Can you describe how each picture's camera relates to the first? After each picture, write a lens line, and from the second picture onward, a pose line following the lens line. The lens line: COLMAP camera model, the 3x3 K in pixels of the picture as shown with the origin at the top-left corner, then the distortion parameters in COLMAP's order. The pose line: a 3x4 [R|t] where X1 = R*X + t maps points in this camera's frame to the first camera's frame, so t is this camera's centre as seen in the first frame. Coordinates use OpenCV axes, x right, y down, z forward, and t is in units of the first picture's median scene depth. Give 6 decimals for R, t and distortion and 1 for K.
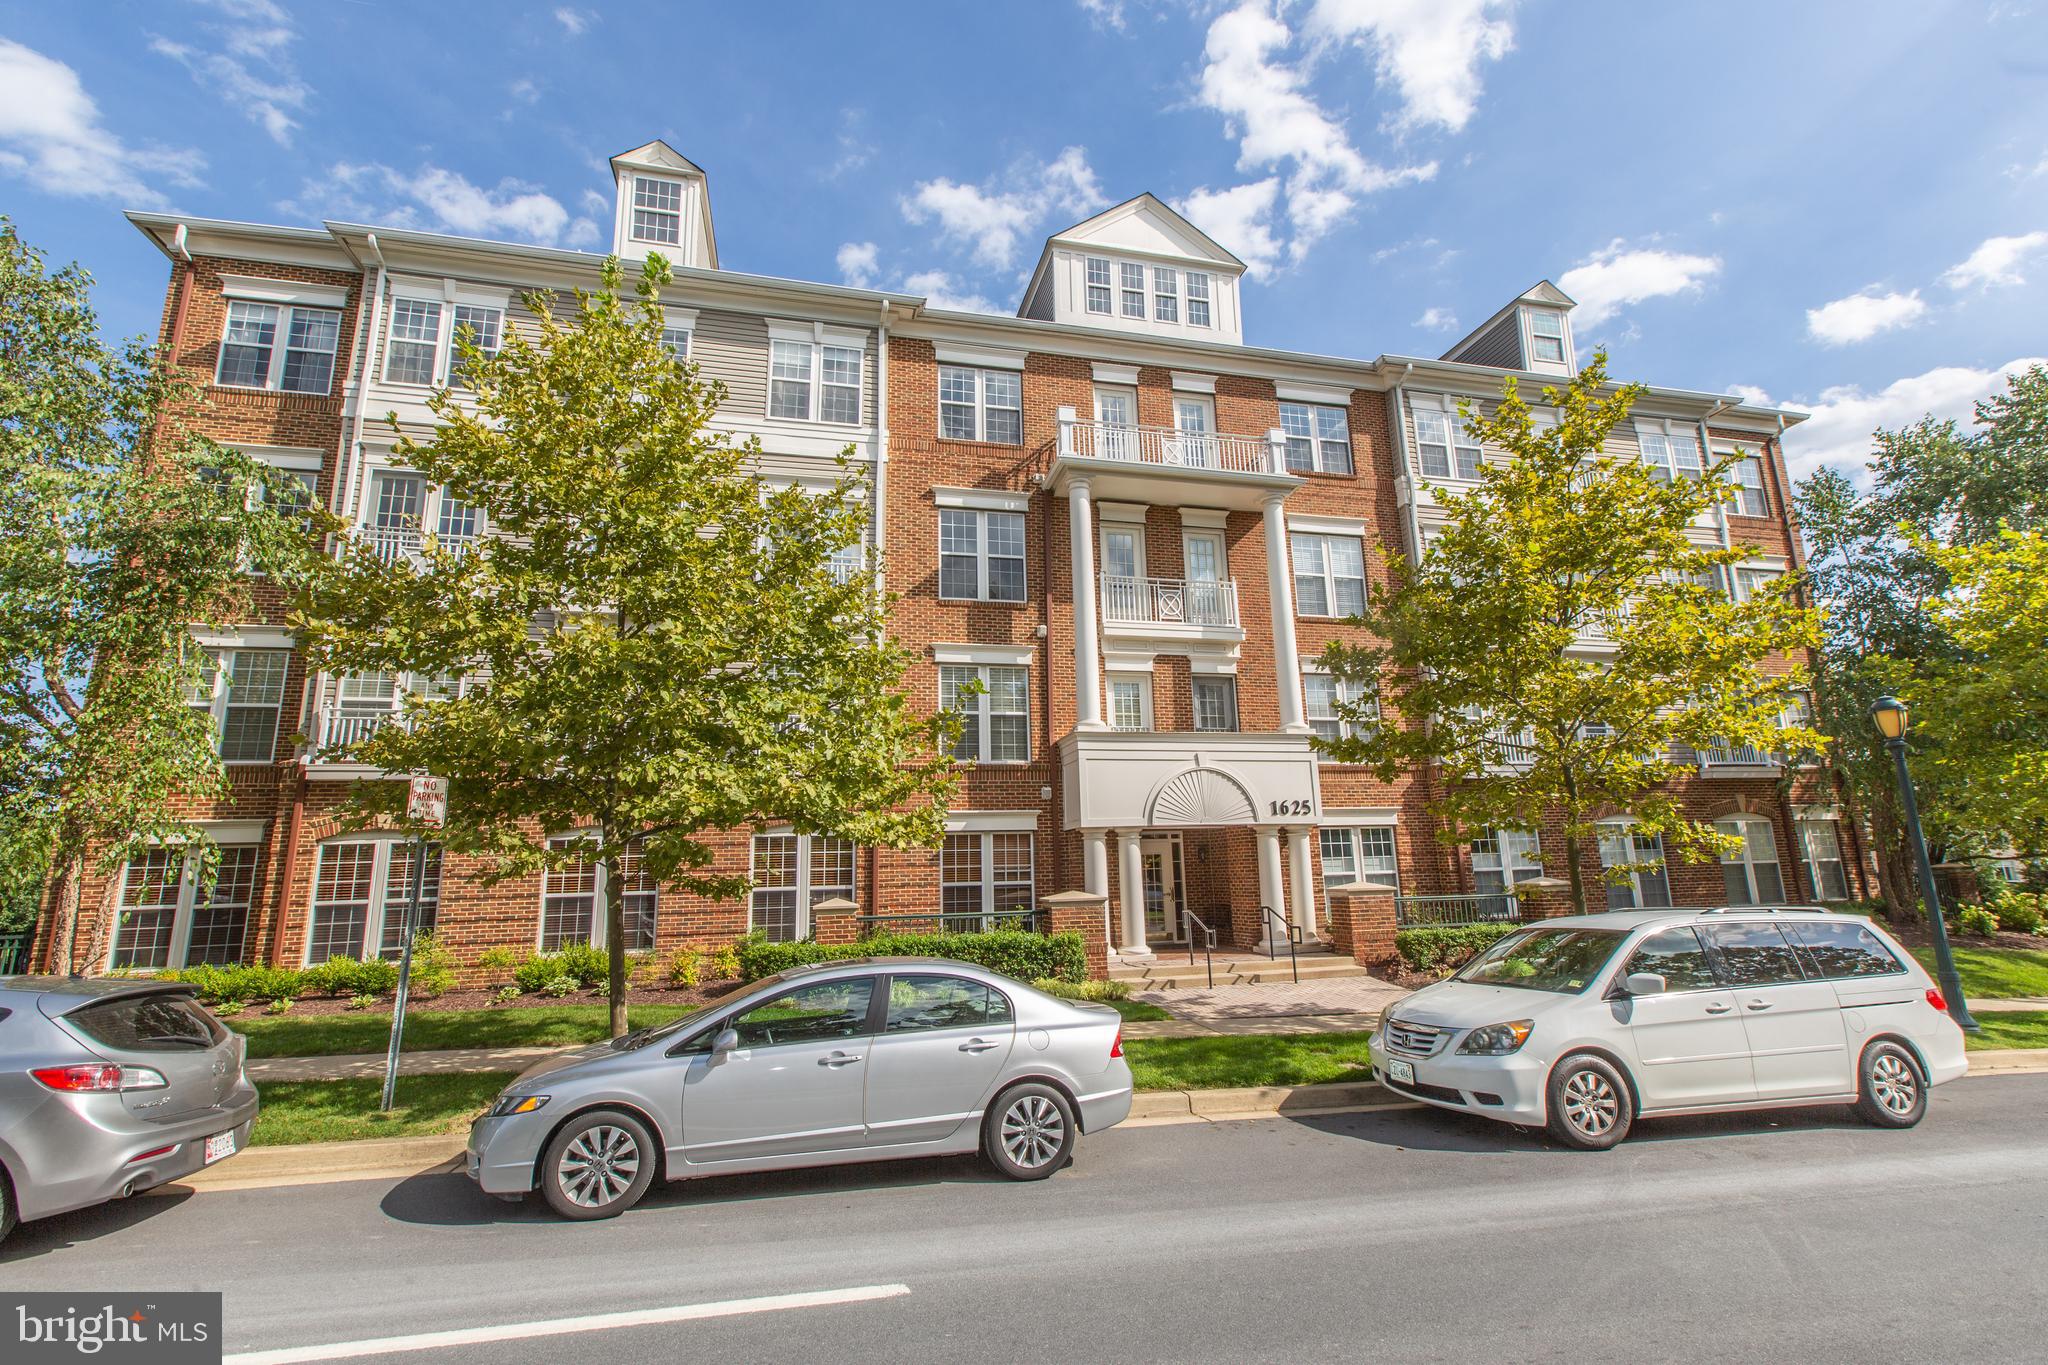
lens RADIAL K [[931.1, 0, 1020.3], [0, 931.1, 687.9], [0, 0, 1]] dist [0.003363, -0.001051]
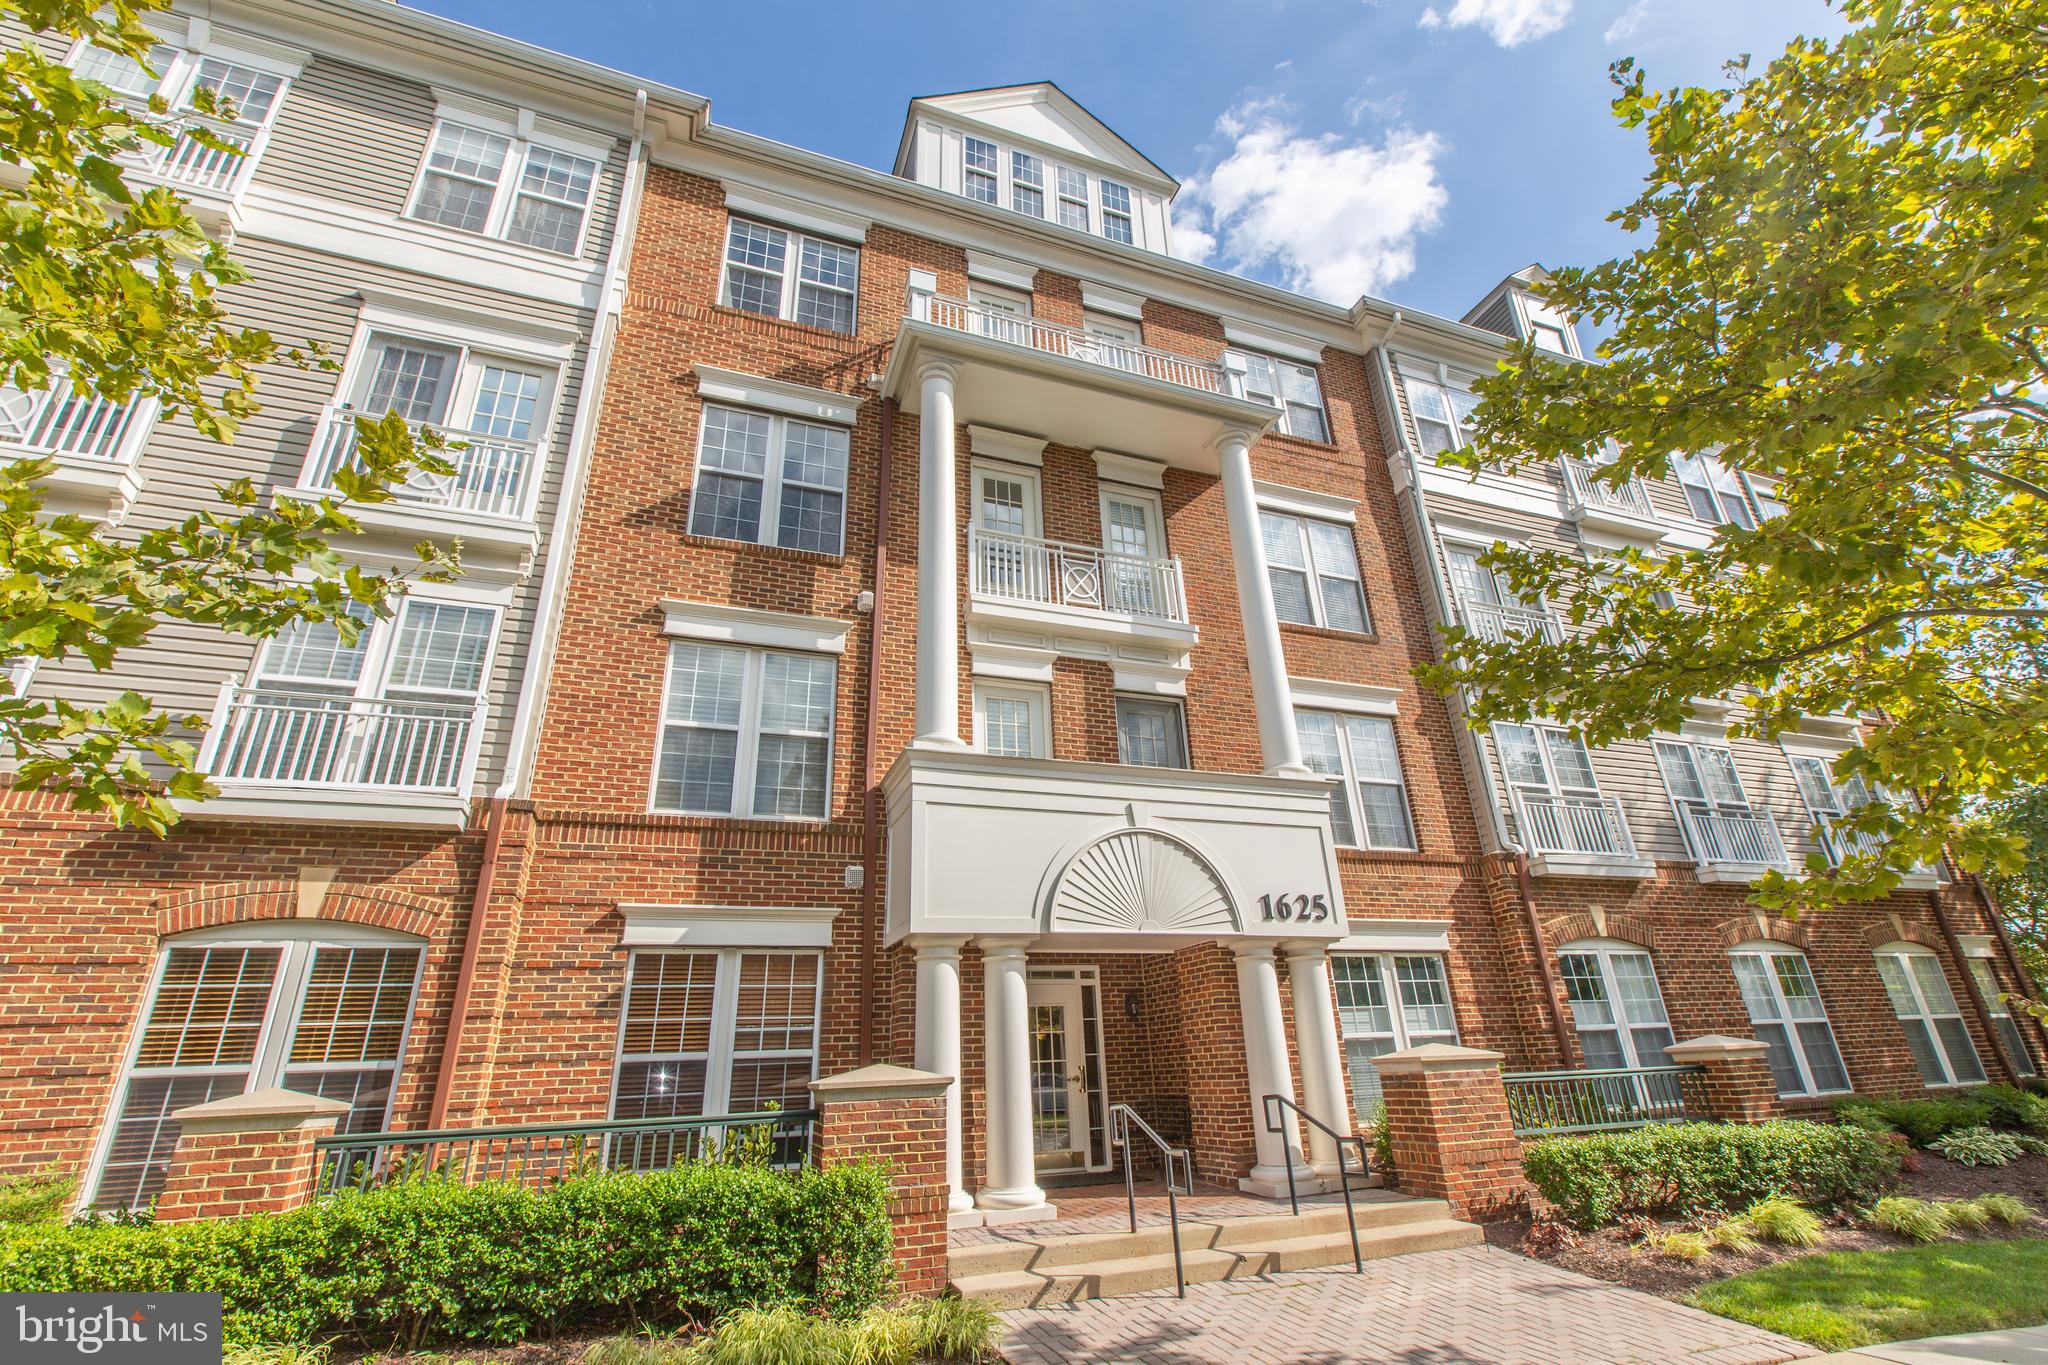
lens RADIAL K [[931.1, 0, 1031.5], [0, 931.1, 682.3], [0, 0, 1]] dist [0.003363, -0.001051]
pose [[0.992149, 0.037068, 0.119443, 0.058633], [-0.012220, 0.979229, -0.202391, 0.106046], [-0.124464, 0.199342, 0.971994, 0.426685]]
